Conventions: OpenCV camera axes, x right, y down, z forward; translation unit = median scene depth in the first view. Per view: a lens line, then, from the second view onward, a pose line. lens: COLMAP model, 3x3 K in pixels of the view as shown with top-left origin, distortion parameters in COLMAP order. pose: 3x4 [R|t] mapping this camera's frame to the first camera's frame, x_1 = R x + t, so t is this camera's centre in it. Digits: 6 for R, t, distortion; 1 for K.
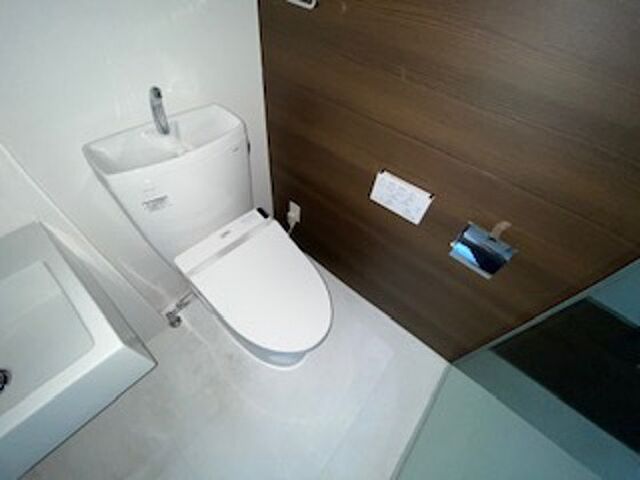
lens RADIAL K [[256.8, 0, 320.0], [0, 256.8, 240.0], [0, 0, 1]] dist [0.001398, -0.012171]
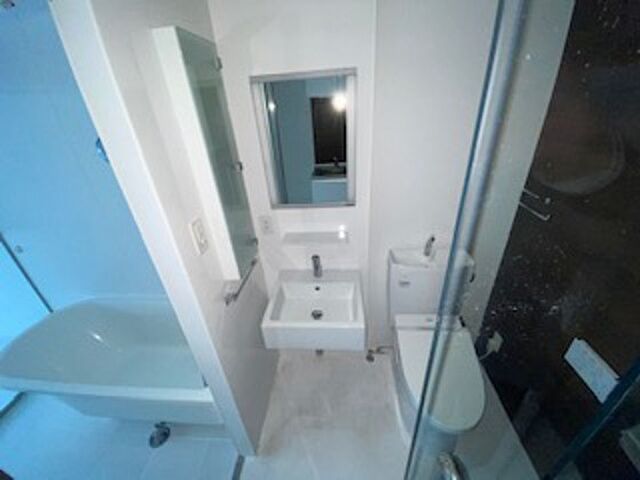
lens RADIAL K [[256.8, 0, 320.0], [0, 256.8, 240.0], [0, 0, 1]] dist [0.001398, -0.012171]
pose [[0.586788, 0.263396, -0.765704, 0.310984], [-0.545948, 0.827053, -0.133881, 0.154675], [0.598014, 0.496595, 0.629105, -0.629072]]
